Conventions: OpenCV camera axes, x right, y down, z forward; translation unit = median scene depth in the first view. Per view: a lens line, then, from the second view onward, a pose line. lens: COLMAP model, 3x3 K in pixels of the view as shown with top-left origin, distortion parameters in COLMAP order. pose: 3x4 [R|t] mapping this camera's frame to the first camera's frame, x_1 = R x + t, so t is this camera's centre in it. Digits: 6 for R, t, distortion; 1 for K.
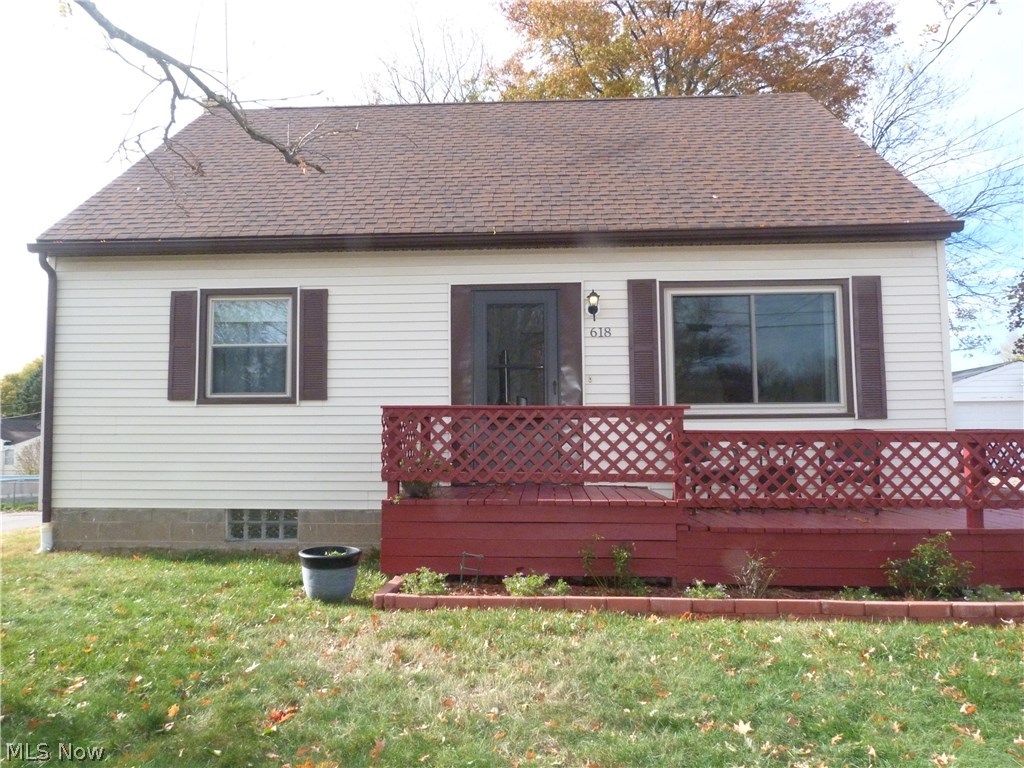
lens RADIAL K [[761.2, 0, 512.0], [0, 761.2, 384.0], [0, 0, 1]] dist [-0.028362, 0.004593]
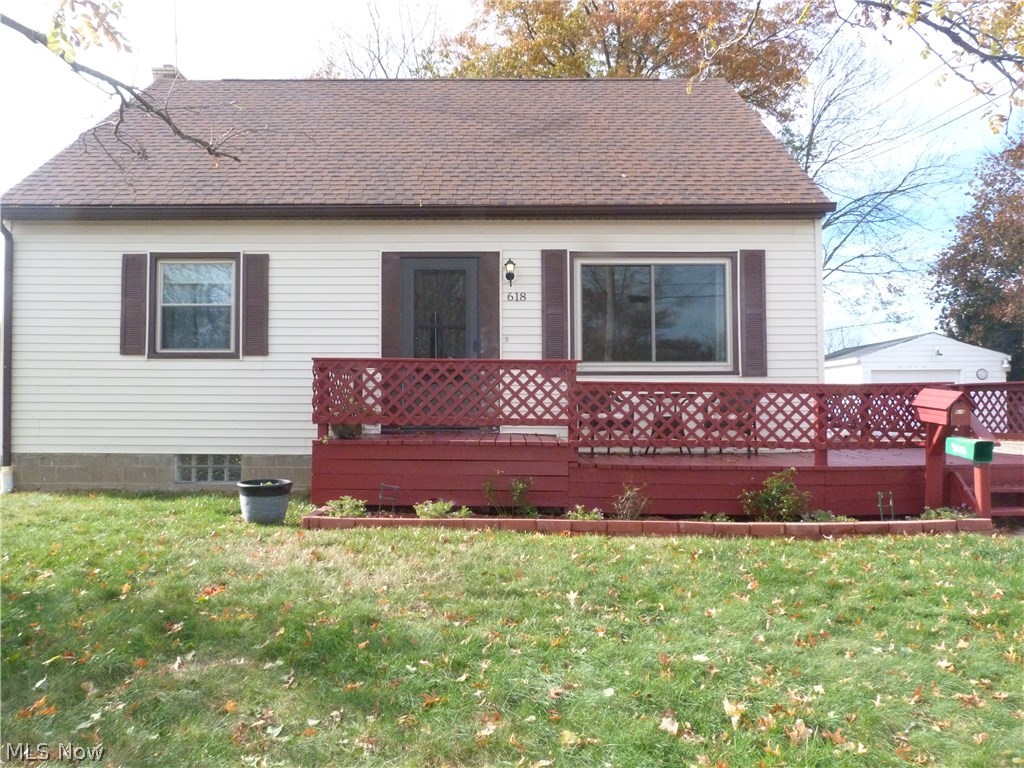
lens RADIAL K [[761.2, 0, 512.0], [0, 761.2, 384.0], [0, 0, 1]] dist [-0.028362, 0.004593]
pose [[0.998658, 0.007476, 0.051250, 0.053544], [-0.009468, 0.999205, 0.038728, 0.016573], [-0.050920, -0.039161, 0.997935, -0.116552]]
